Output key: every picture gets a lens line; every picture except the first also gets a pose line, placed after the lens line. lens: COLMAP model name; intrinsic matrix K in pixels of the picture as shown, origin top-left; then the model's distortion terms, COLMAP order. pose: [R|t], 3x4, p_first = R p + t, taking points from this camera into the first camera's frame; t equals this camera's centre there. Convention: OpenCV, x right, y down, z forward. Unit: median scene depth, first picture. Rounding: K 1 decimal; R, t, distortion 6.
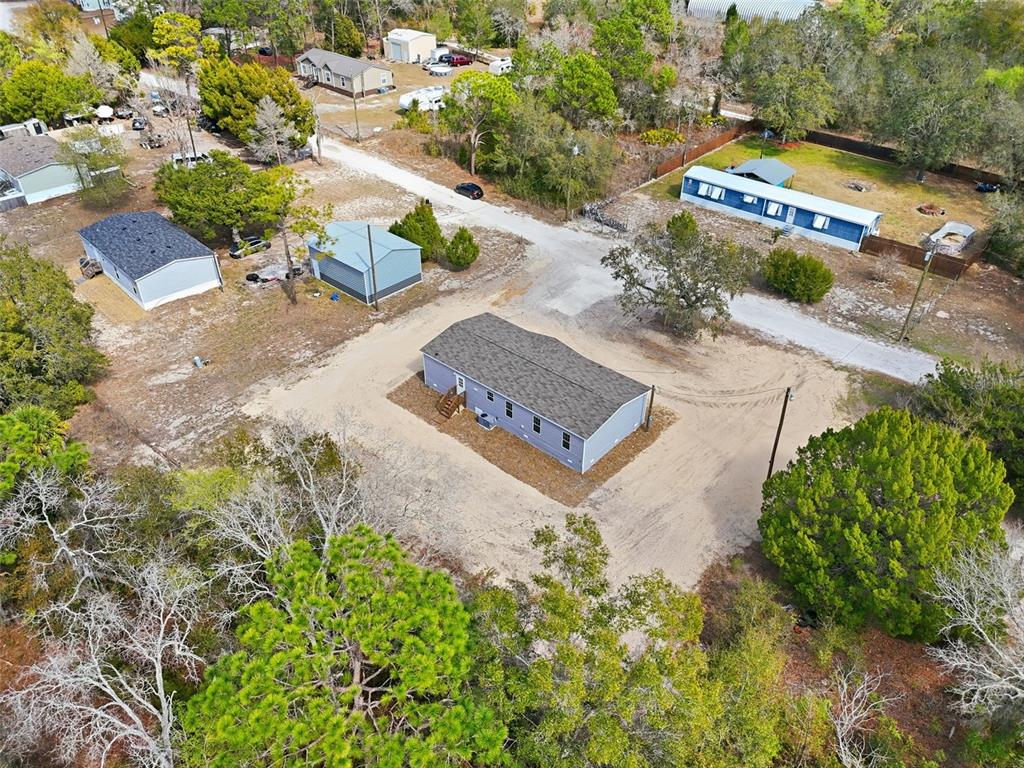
lens RADIAL K [[757.1, 0, 508.5], [0, 757.1, 384.2], [0, 0, 1]] dist [0.035399, -0.017863]
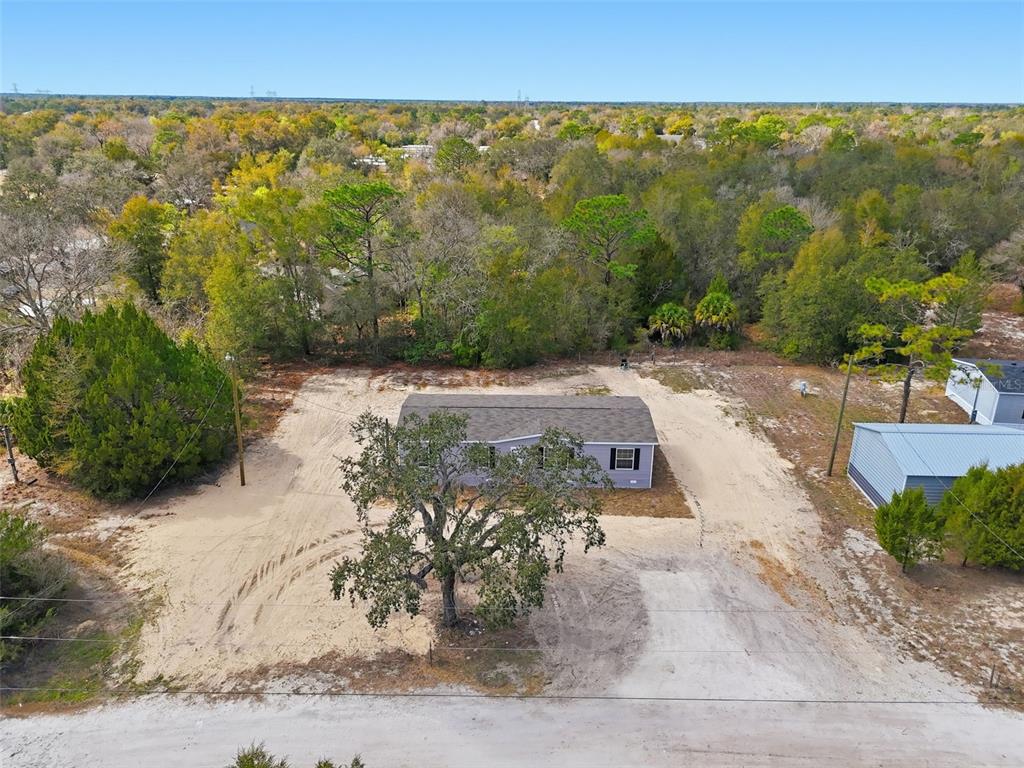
lens RADIAL K [[757.1, 0, 510.4], [0, 757.1, 377.1], [0, 0, 1]] dist [0.035399, -0.017863]
pose [[-0.748789, 0.216388, -0.626491, 0.400130], [-0.395003, 0.613334, 0.683955, -0.440698], [0.532248, 0.759604, -0.373784, 0.876160]]
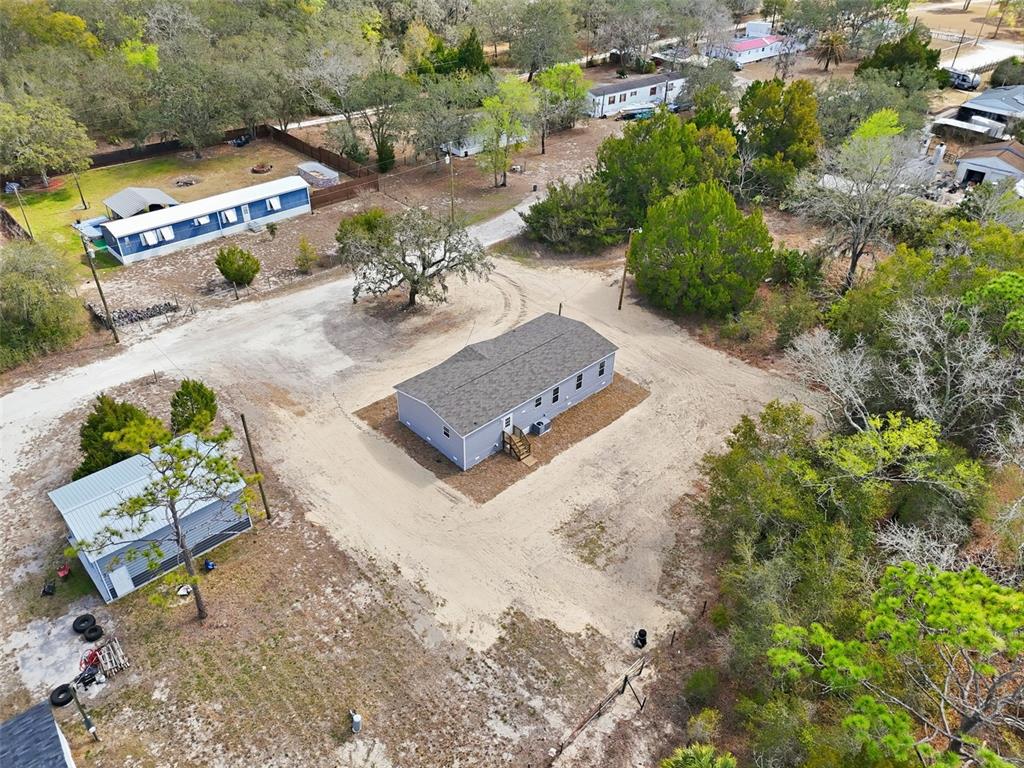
lens RADIAL K [[757.1, 0, 509.0], [0, 757.1, 381.6], [0, 0, 1]] dist [0.035399, -0.017863]
pose [[0.082327, -0.574034, 0.814682, -0.547585], [0.570111, 0.697619, 0.433938, -0.304471], [-0.817433, 0.428734, 0.384695, 0.423527]]
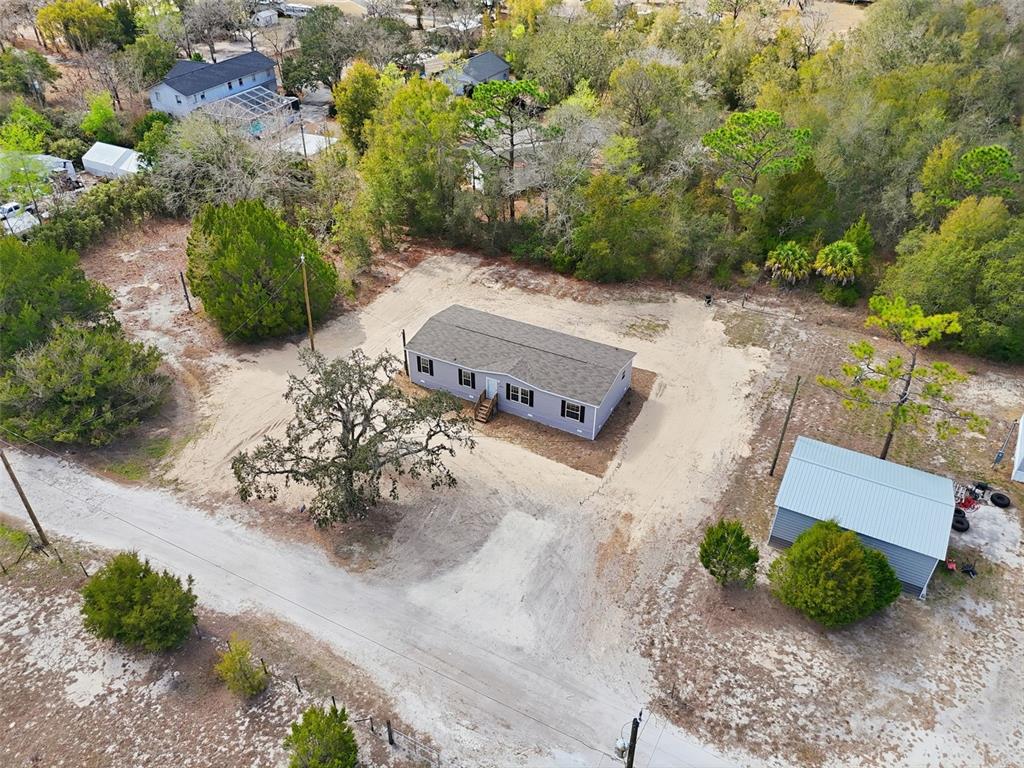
lens RADIAL K [[757.1, 0, 510.9], [0, 757.1, 384.8], [0, 0, 1]] dist [0.035399, -0.017863]
pose [[-0.968048, 0.138100, -0.209311, 0.179983], [-0.152912, 0.336460, 0.929200, -0.653308], [0.198748, 0.931517, -0.304592, 0.923007]]
